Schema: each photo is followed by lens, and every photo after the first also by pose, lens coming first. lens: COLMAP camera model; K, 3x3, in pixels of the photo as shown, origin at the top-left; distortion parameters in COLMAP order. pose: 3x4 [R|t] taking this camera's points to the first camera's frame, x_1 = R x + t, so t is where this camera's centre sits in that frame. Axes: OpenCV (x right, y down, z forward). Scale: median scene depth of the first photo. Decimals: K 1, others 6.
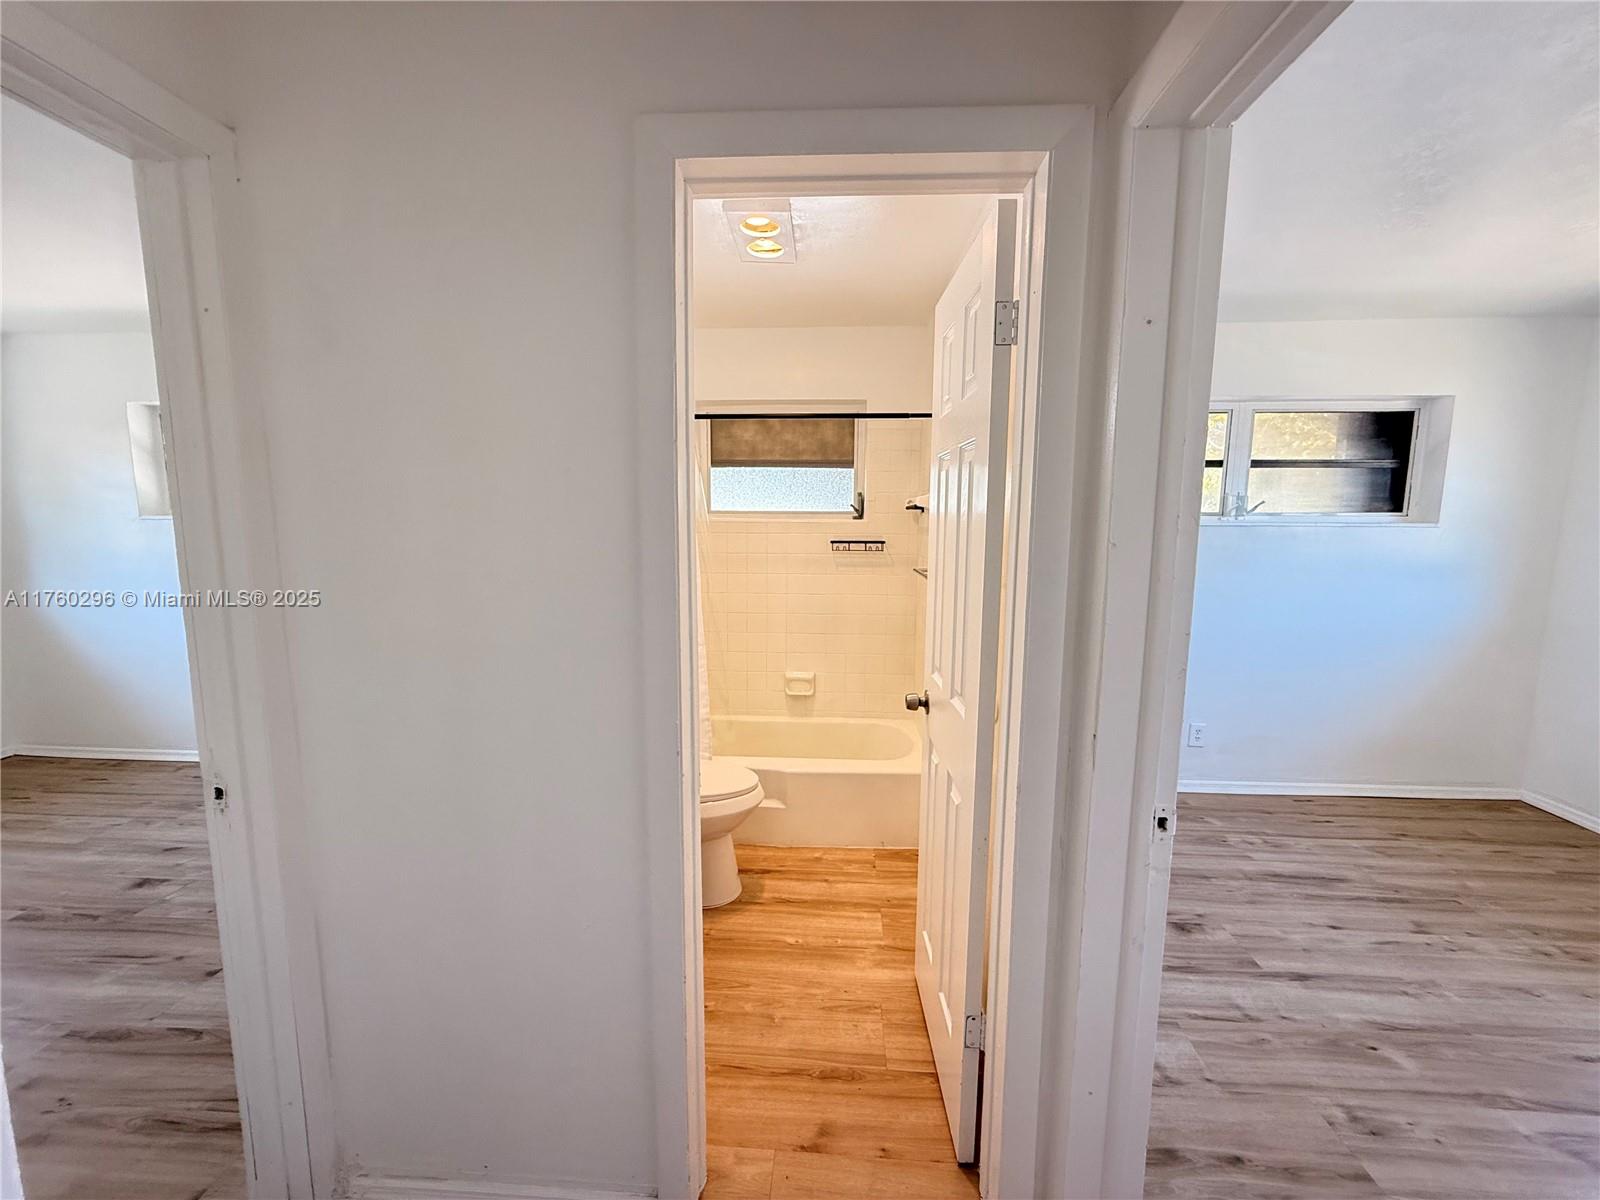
lens RADIAL K [[639.2, 0, 795.3], [0, 639.2, 601.4], [0, 0, 1]] dist [0.000338, -0.000380]
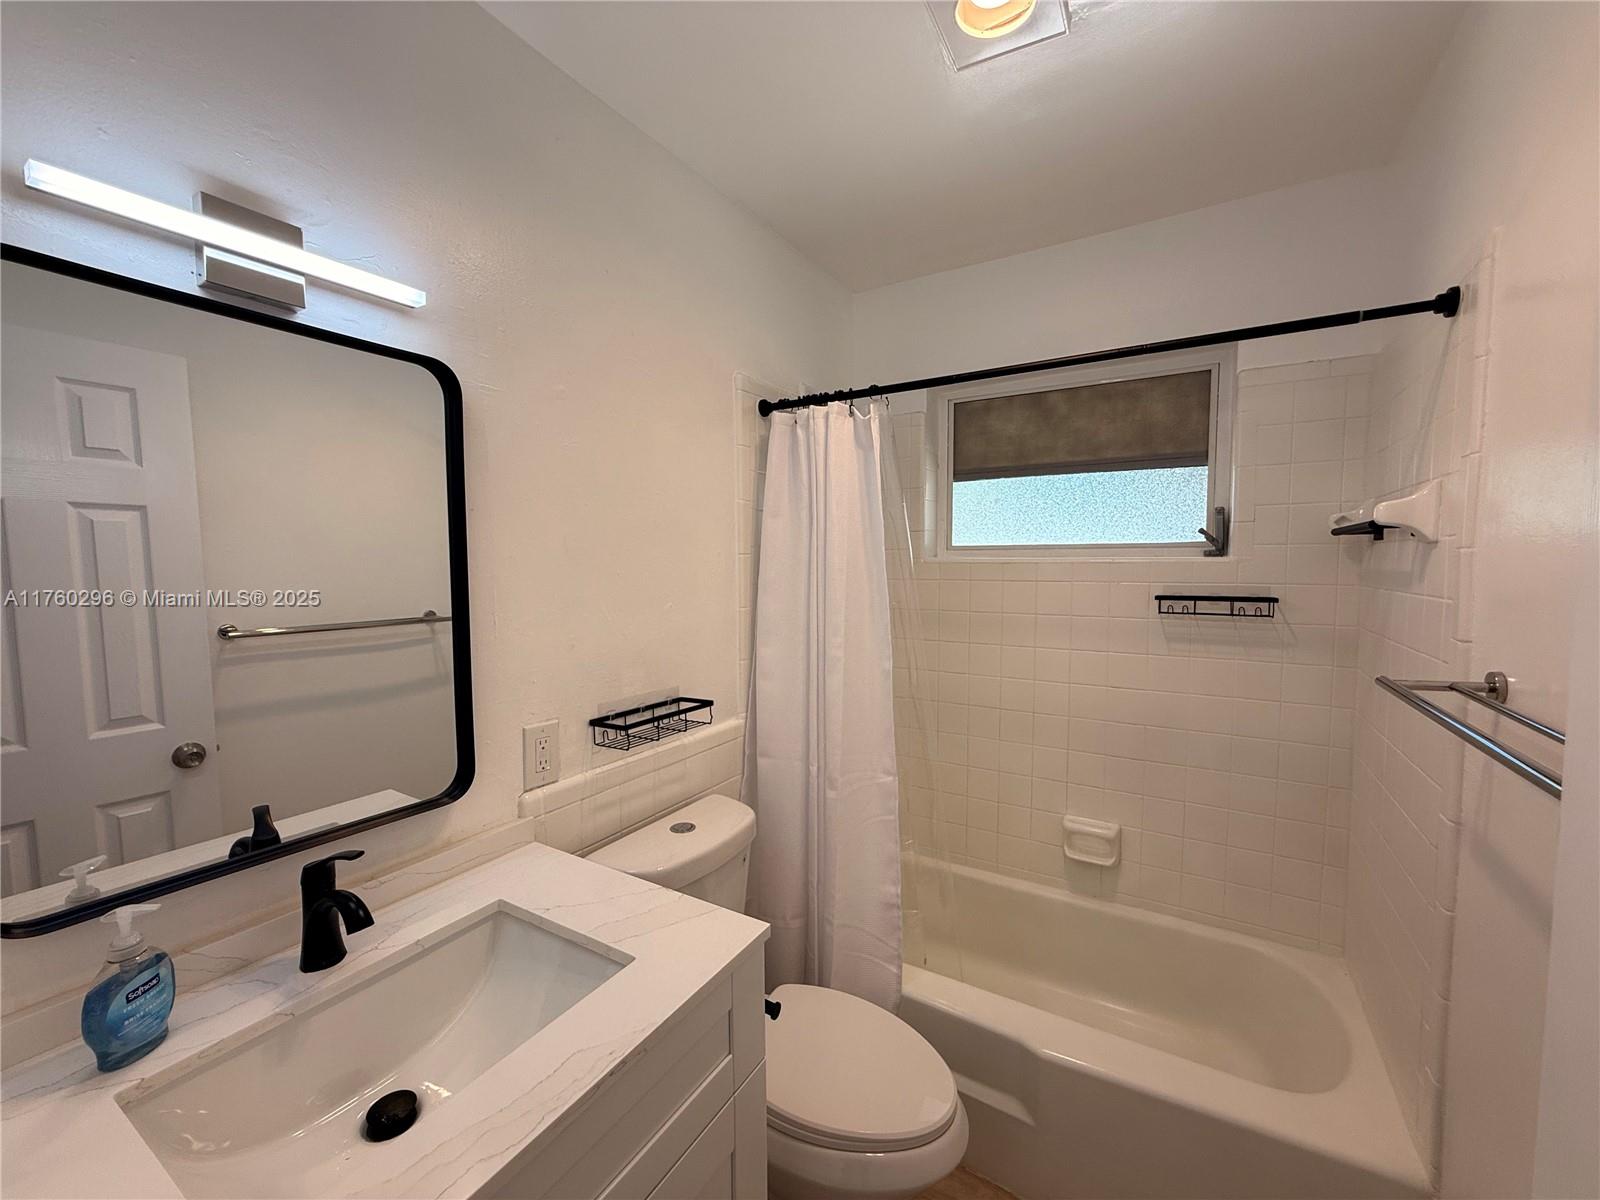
lens RADIAL K [[639.2, 0, 798.2], [0, 639.2, 600.6], [0, 0, 1]] dist [0.000338, -0.000380]
pose [[0.886189, 0.018779, -0.462943, 0.035817], [-0.045966, 0.997812, -0.047514, -0.048607], [0.461038, 0.063385, 0.885114, 0.355607]]
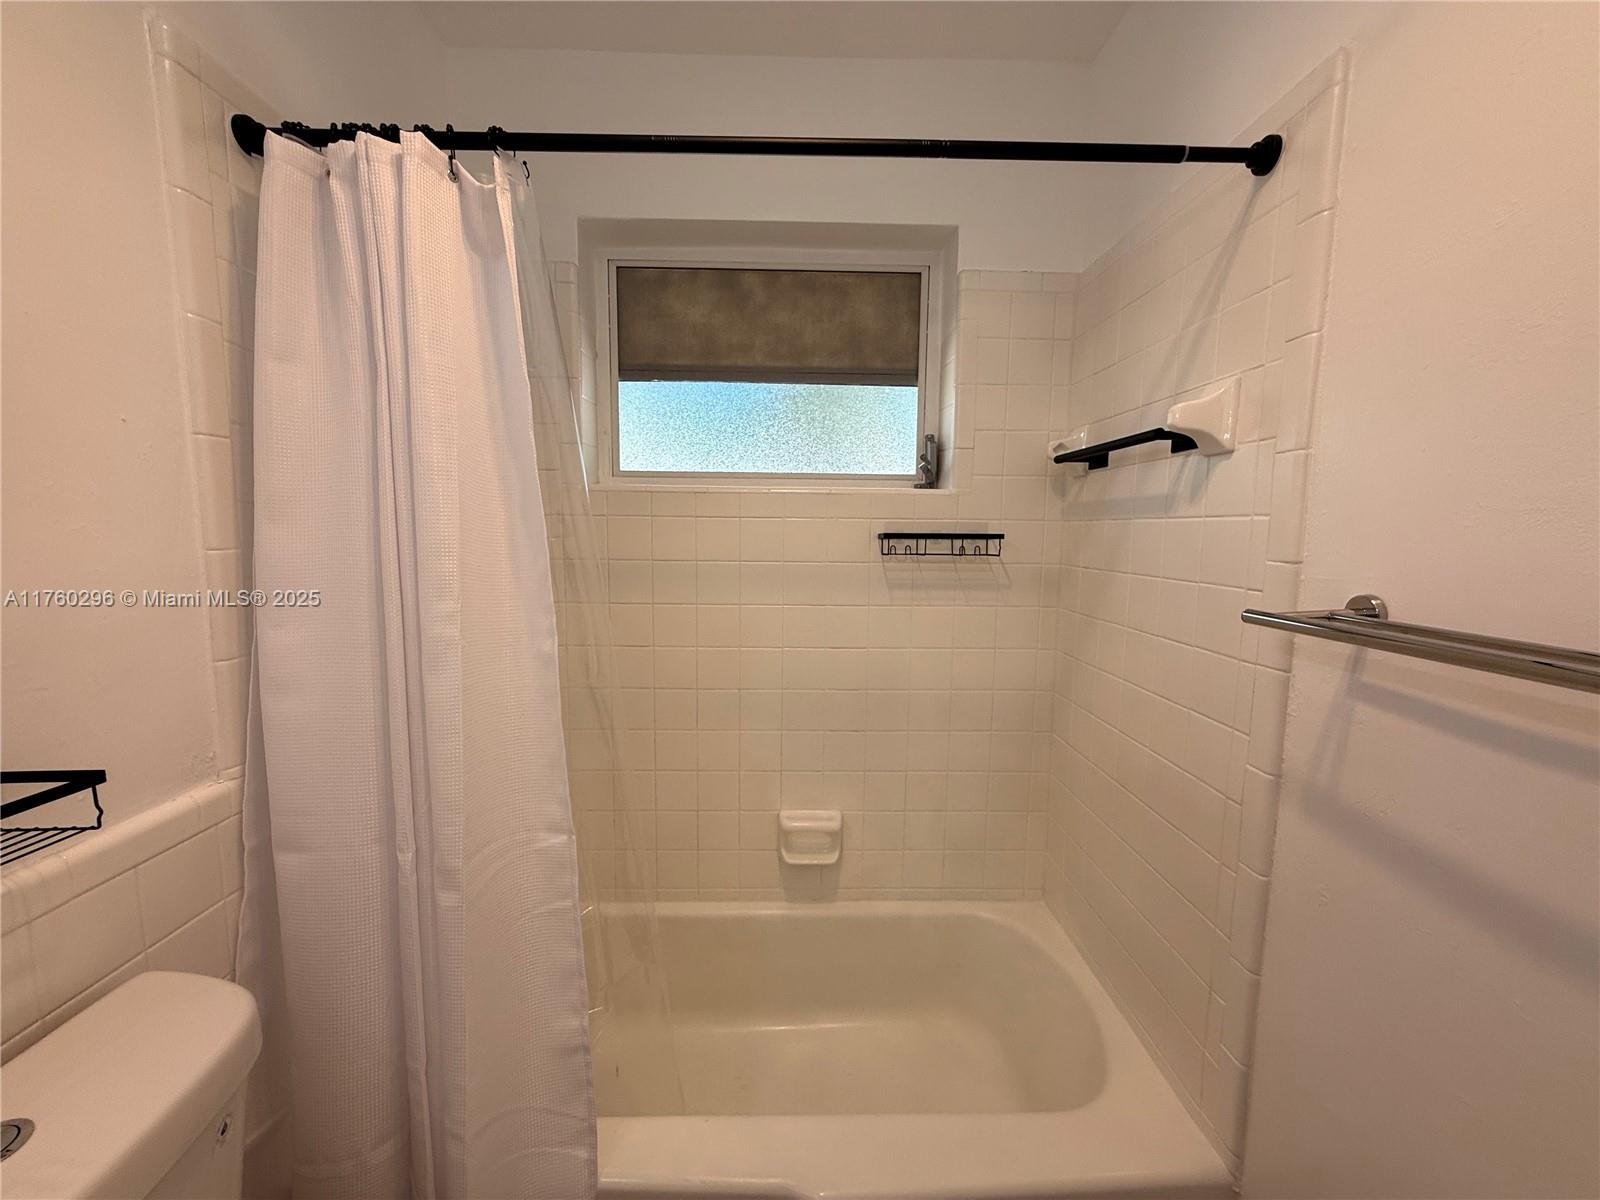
lens RADIAL K [[639.2, 0, 795.0], [0, 639.2, 601.1], [0, 0, 1]] dist [0.000338, -0.000380]
pose [[0.996661, -0.005798, 0.081451, -0.042490], [0.006284, 0.999964, -0.005704, -0.042869], [-0.081415, 0.006197, 0.996661, 0.532329]]
